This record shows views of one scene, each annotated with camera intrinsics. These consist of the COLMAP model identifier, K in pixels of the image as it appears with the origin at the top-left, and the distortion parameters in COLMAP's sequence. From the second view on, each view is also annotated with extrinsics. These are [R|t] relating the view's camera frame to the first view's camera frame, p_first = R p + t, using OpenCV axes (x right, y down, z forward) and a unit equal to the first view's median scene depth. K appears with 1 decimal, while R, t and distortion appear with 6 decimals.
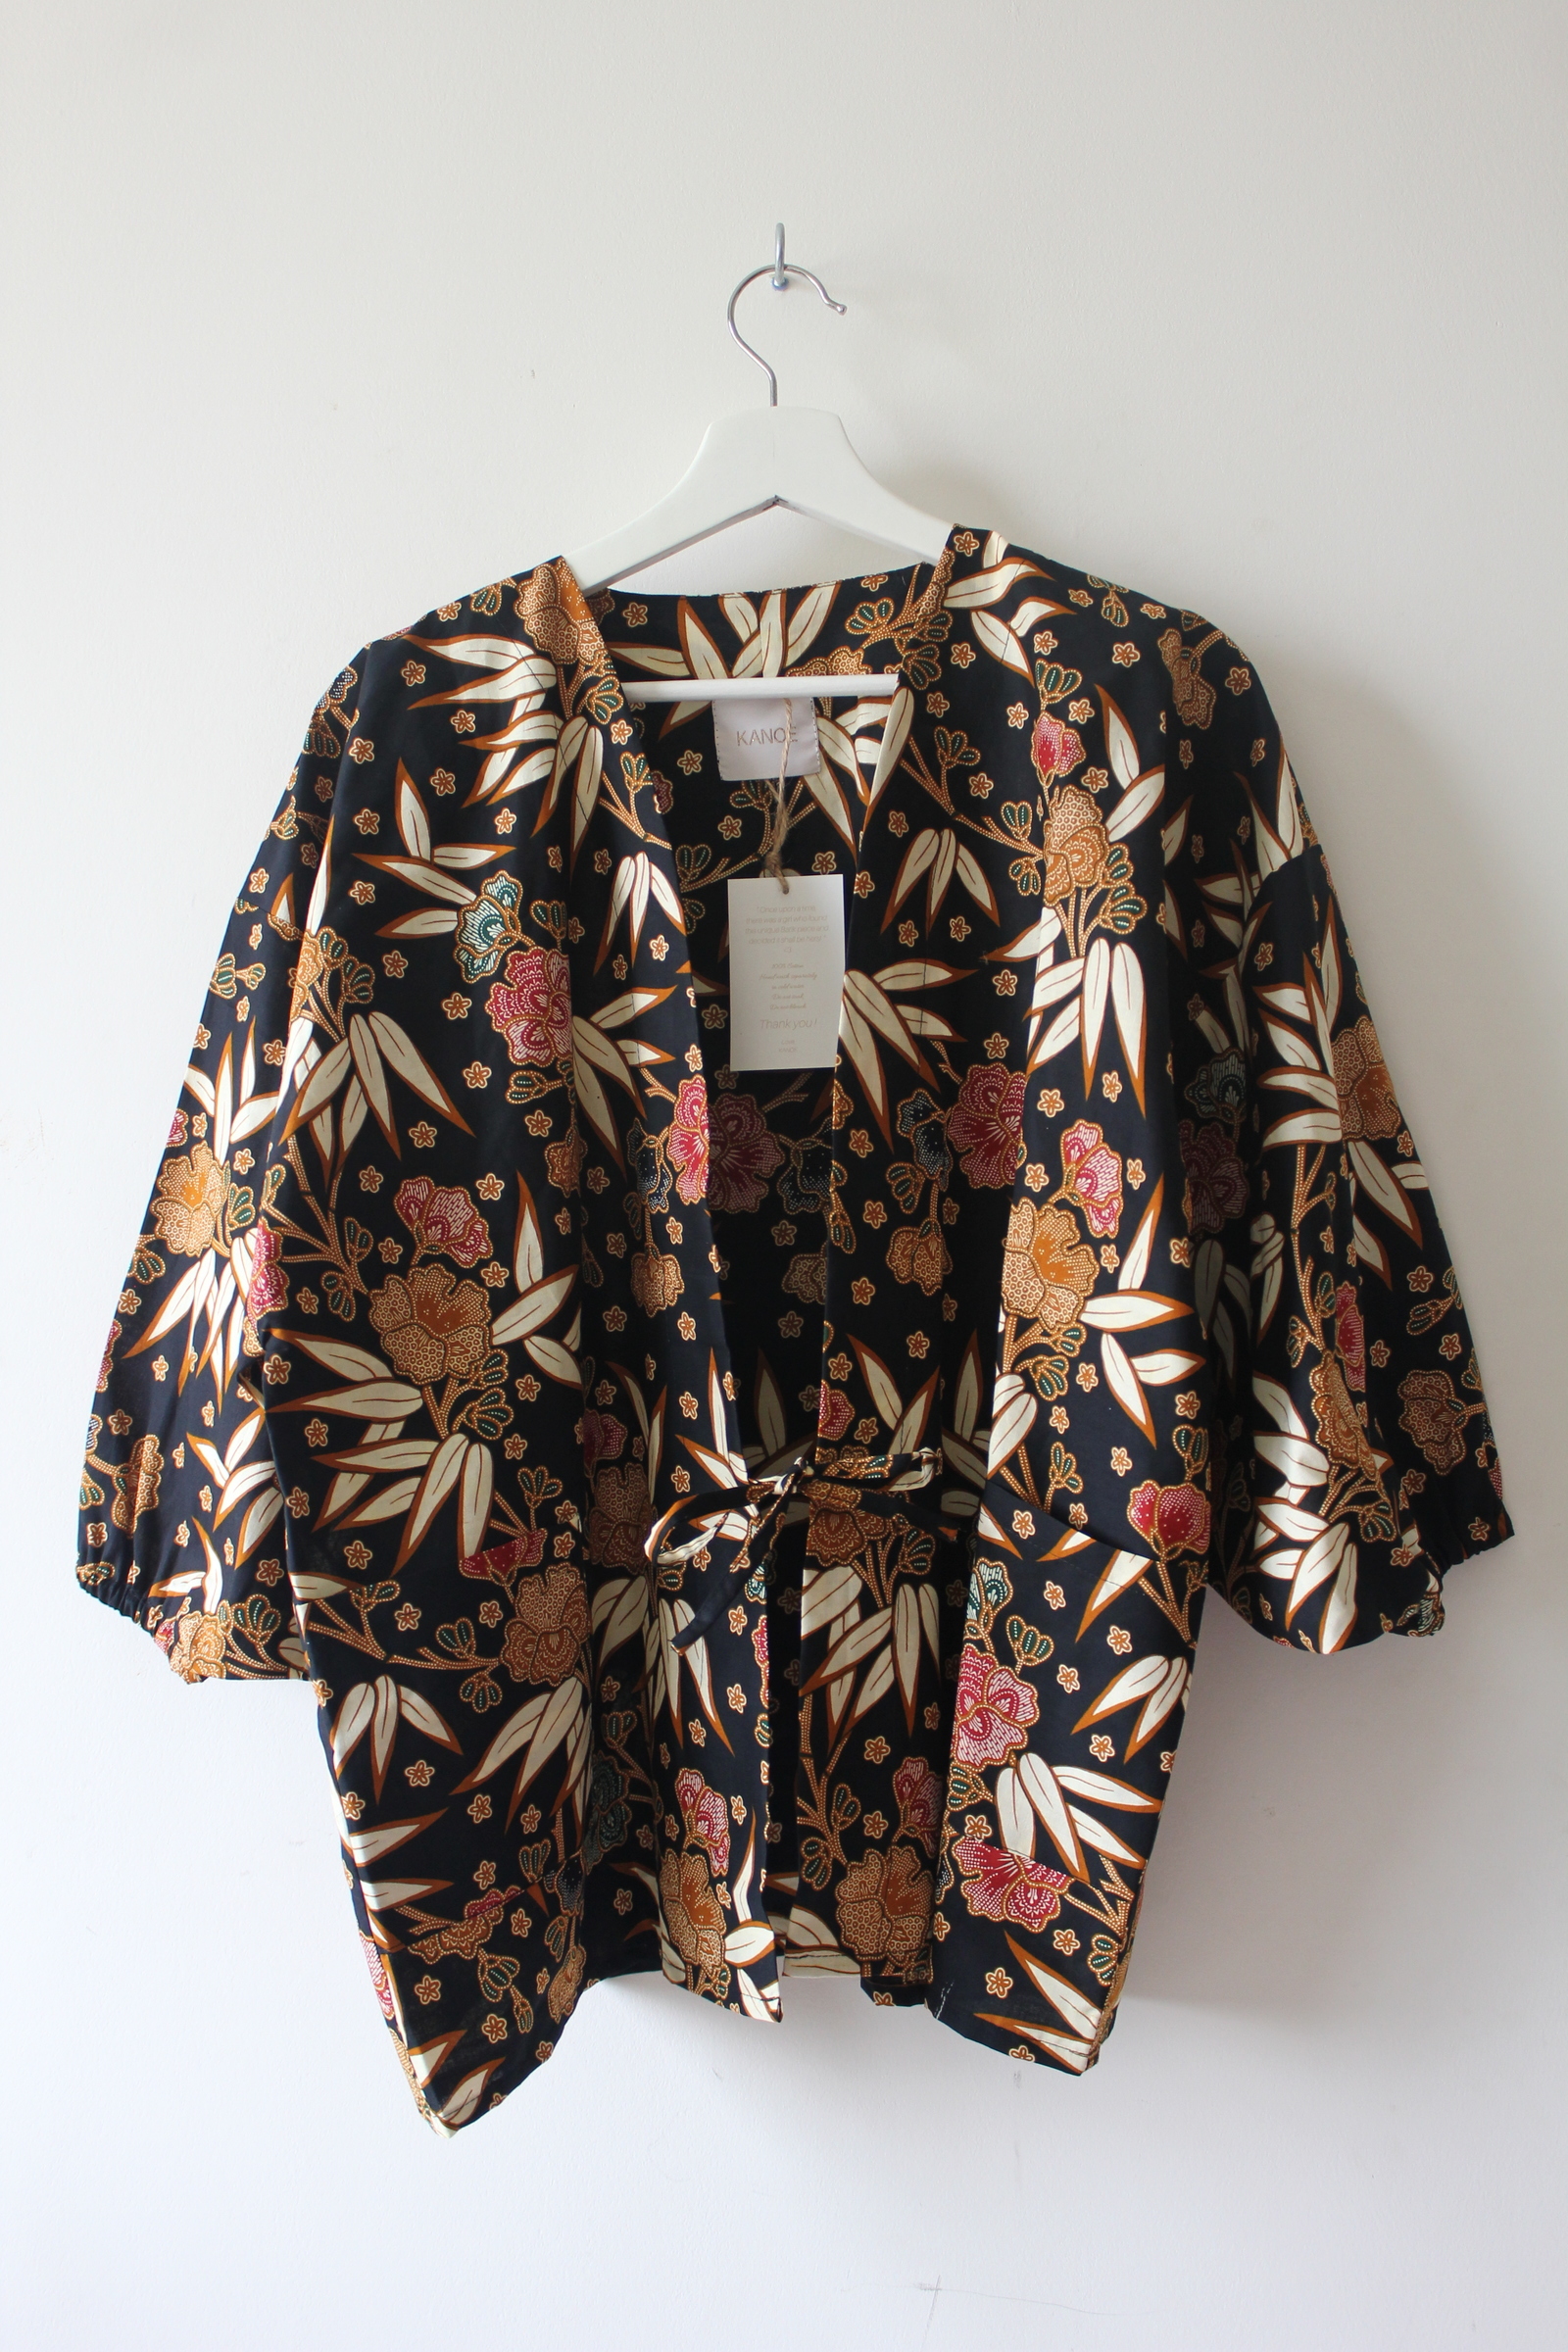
lens RADIAL K [[1645.9, 0, 765.7], [0, 1645.9, 1179.8], [0, 0, 1]] dist [-0.005988, 0.013429]
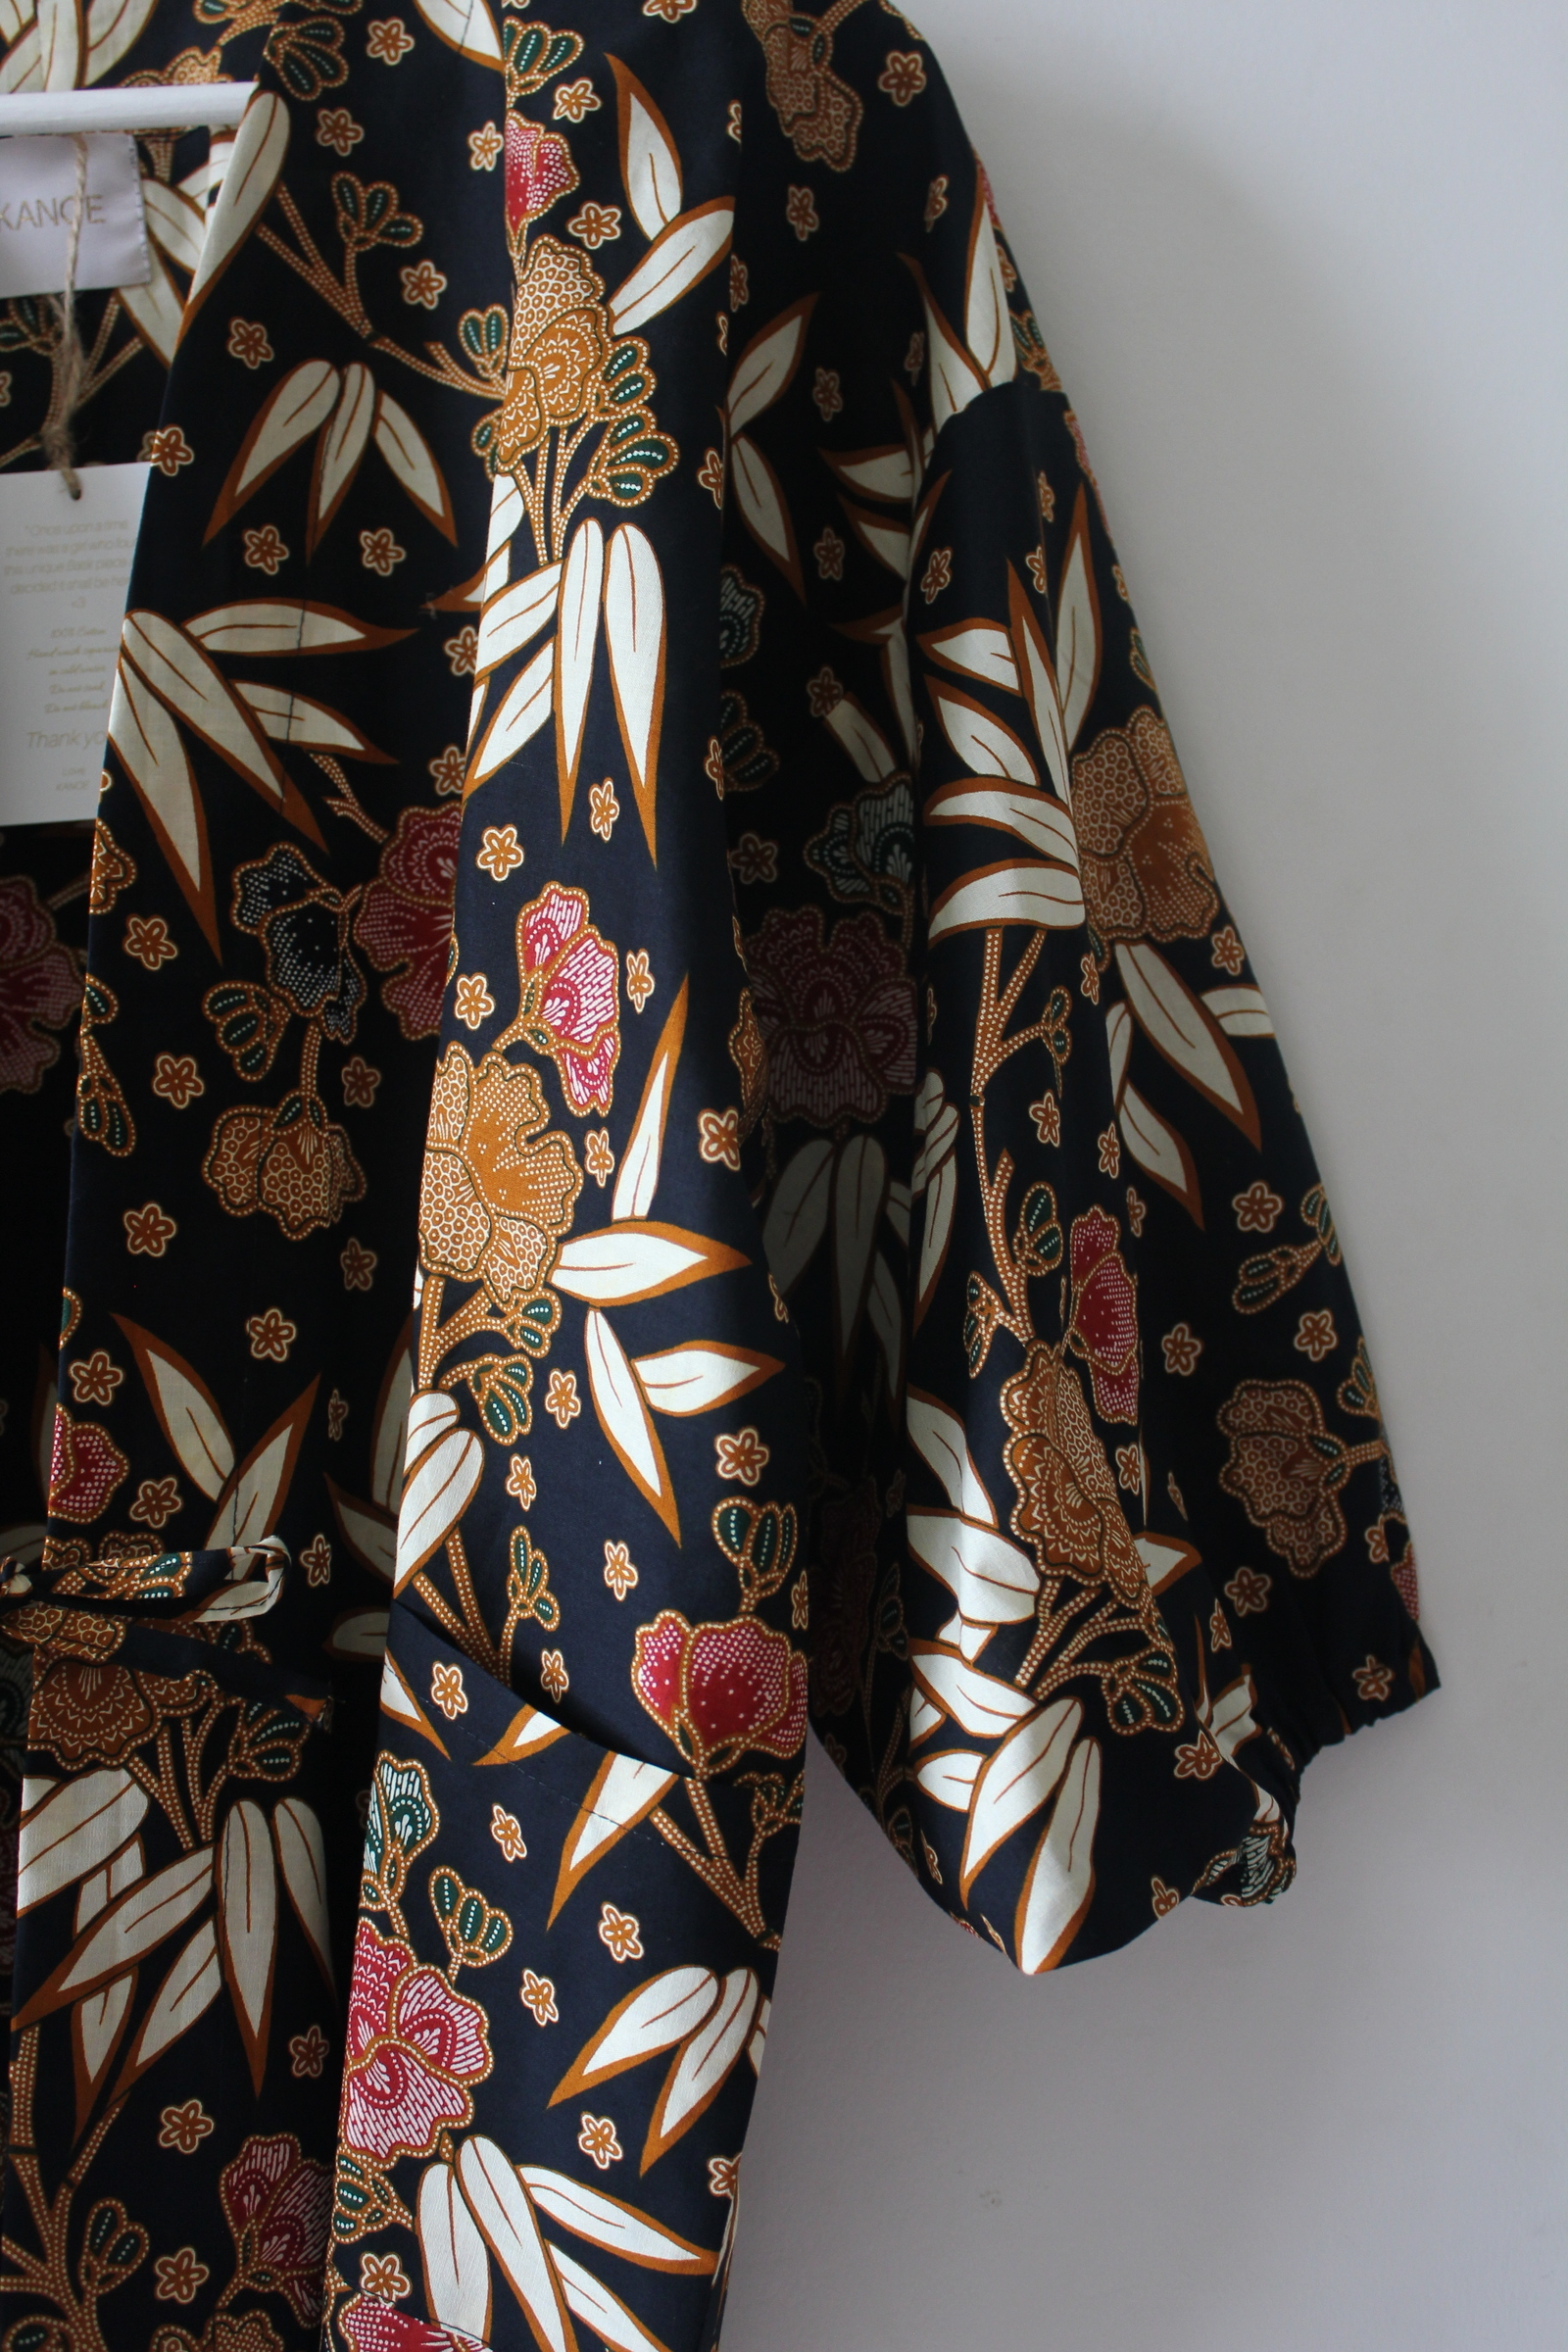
lens RADIAL K [[1586.6, 0, 790.9], [0, 1586.6, 1178.7], [0, 0, 1]] dist [-0.022677, 0.027972]
pose [[0.999959, -0.004808, -0.007676, 0.261687], [0.004770, 0.999976, -0.004933, 0.055006], [0.007699, 0.004896, 0.999958, 0.509453]]
